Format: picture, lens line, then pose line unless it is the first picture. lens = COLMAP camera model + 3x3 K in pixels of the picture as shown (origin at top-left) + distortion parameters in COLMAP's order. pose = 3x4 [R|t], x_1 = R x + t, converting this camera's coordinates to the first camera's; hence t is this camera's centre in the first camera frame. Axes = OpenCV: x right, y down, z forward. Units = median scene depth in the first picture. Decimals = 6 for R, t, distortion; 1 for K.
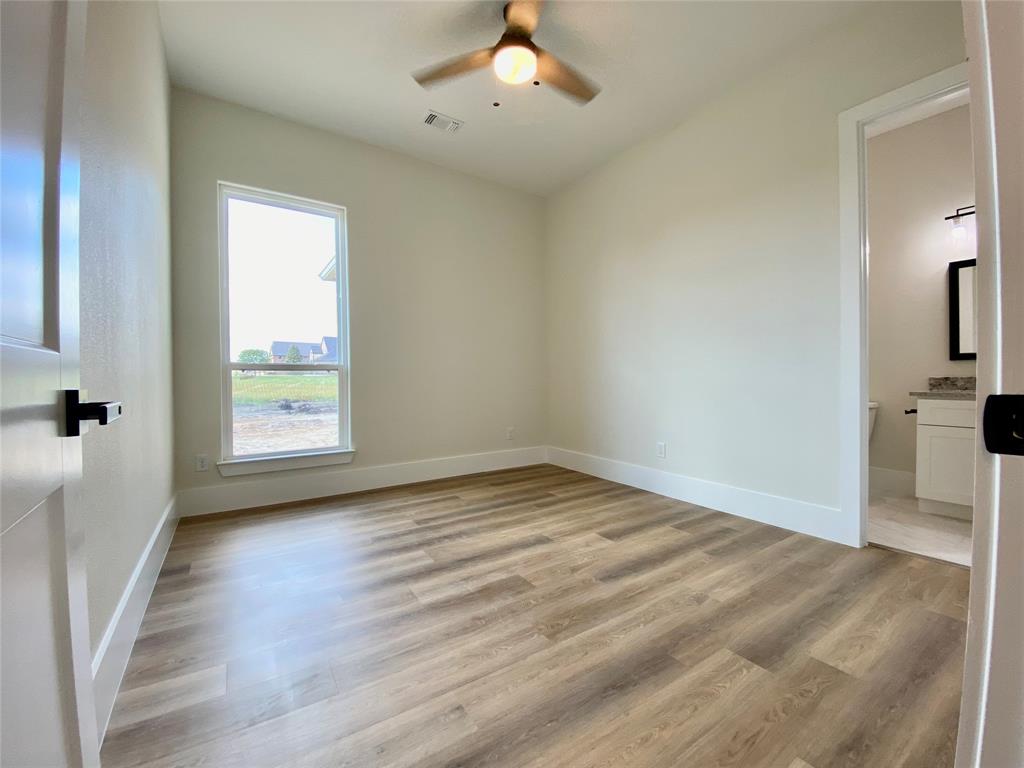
lens RADIAL K [[422.1, 0, 512.0], [0, 422.1, 384.0], [0, 0, 1]] dist [0.009987, -0.016101]
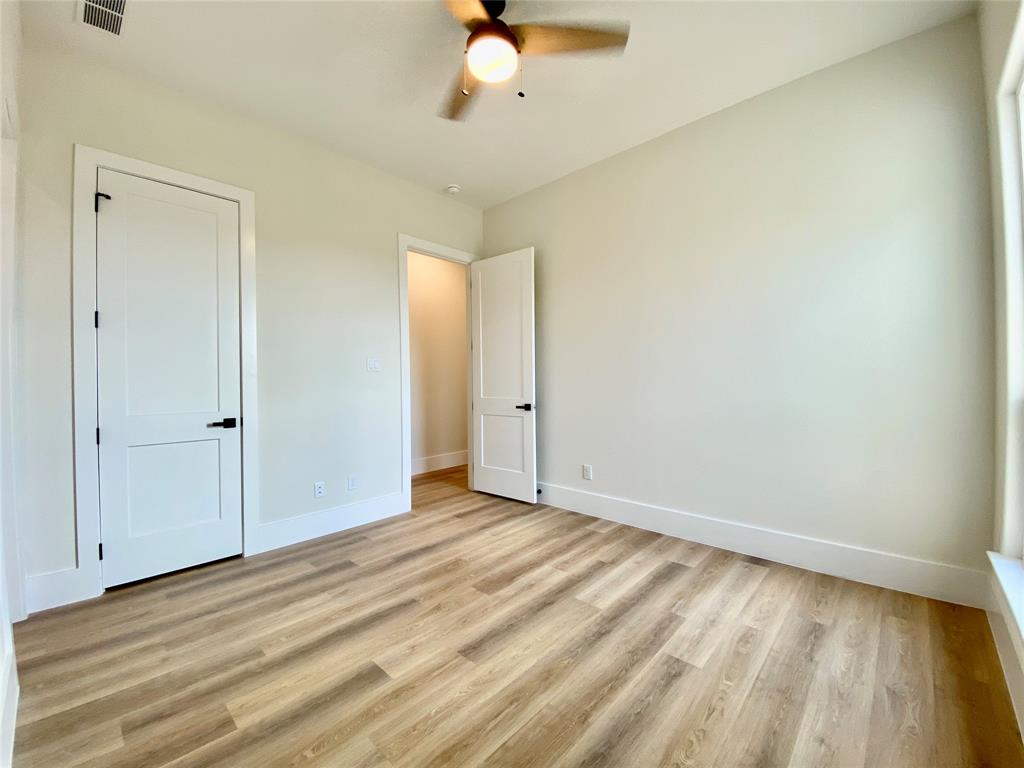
lens RADIAL K [[422.1, 0, 512.0], [0, 422.1, 384.0], [0, 0, 1]] dist [0.009987, -0.016101]
pose [[-0.973718, 0.020620, -0.226820, 0.197506], [0.016033, 0.999628, 0.022045, -0.125945], [0.227190, 0.017828, -0.973687, 2.086887]]
